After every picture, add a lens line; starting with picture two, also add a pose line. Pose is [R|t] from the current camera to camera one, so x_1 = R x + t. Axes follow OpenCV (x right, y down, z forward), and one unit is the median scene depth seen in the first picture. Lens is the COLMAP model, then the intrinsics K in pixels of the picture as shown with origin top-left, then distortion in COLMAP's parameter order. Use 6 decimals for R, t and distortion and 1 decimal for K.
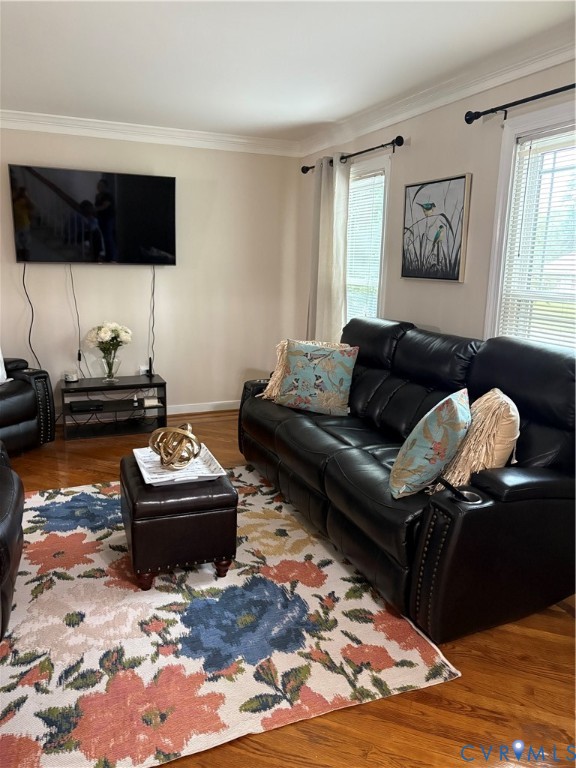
lens RADIAL K [[582.1, 0, 278.7], [0, 582.1, 387.2], [0, 0, 1]] dist [0.047653, -0.045877]
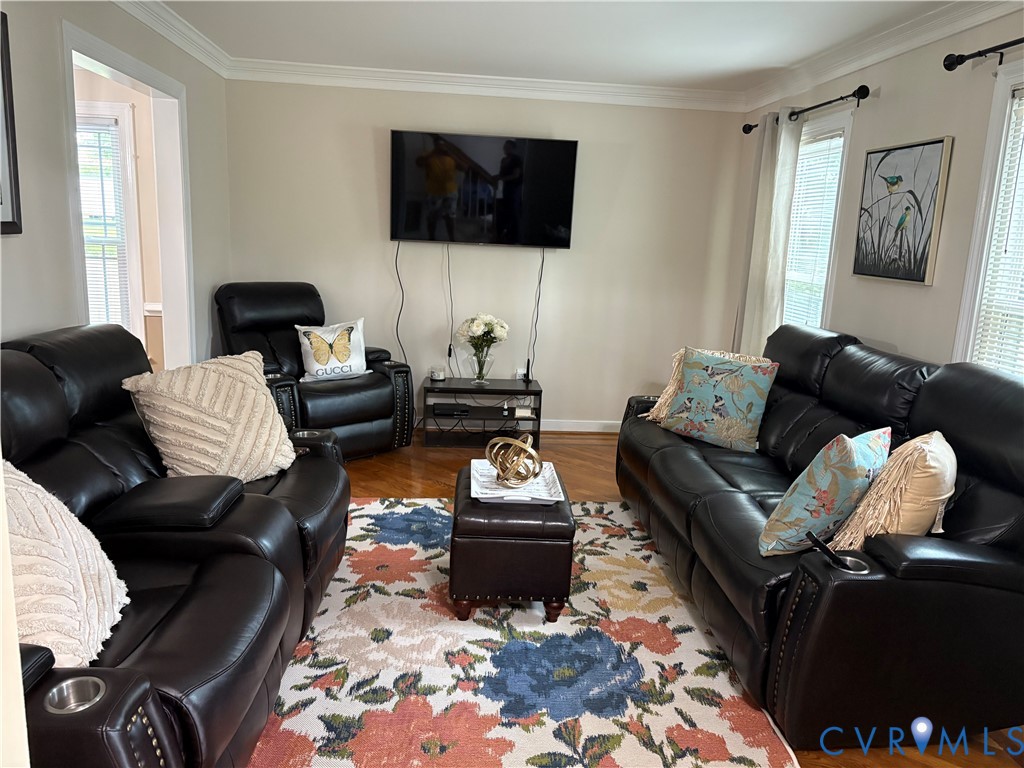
lens RADIAL K [[776.2, 0, 510.1], [0, 776.2, 389.3], [0, 0, 1]] dist [0.047653, -0.045877]
pose [[0.952228, 0.084939, -0.293338, 0.154161], [-0.091392, 0.995780, -0.008338, 0.007175], [0.291391, 0.034749, 0.955973, -0.103126]]
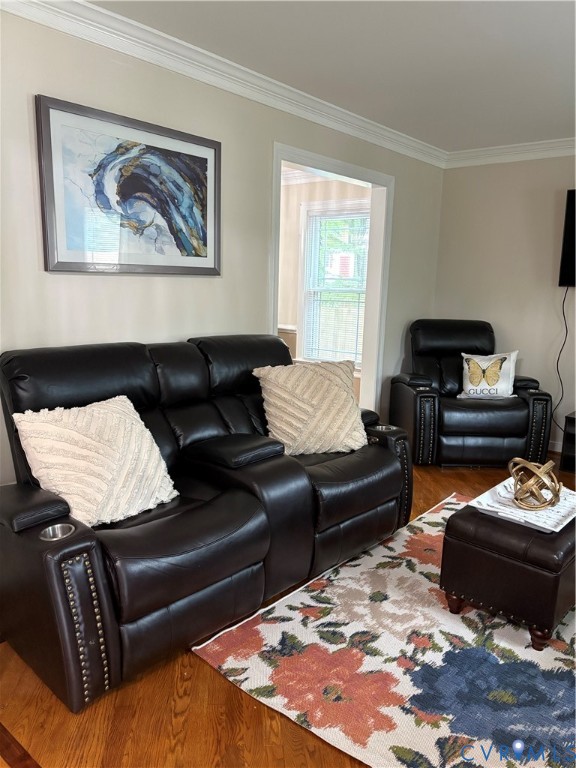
lens RADIAL K [[582.1, 0, 290.3], [0, 582.1, 385.0], [0, 0, 1]] dist [0.047653, -0.045877]
pose [[0.464572, 0.156095, -0.871669, 0.438876], [-0.207319, 0.976157, 0.064312, -0.027570], [0.860925, 0.150836, 0.485856, 0.245389]]
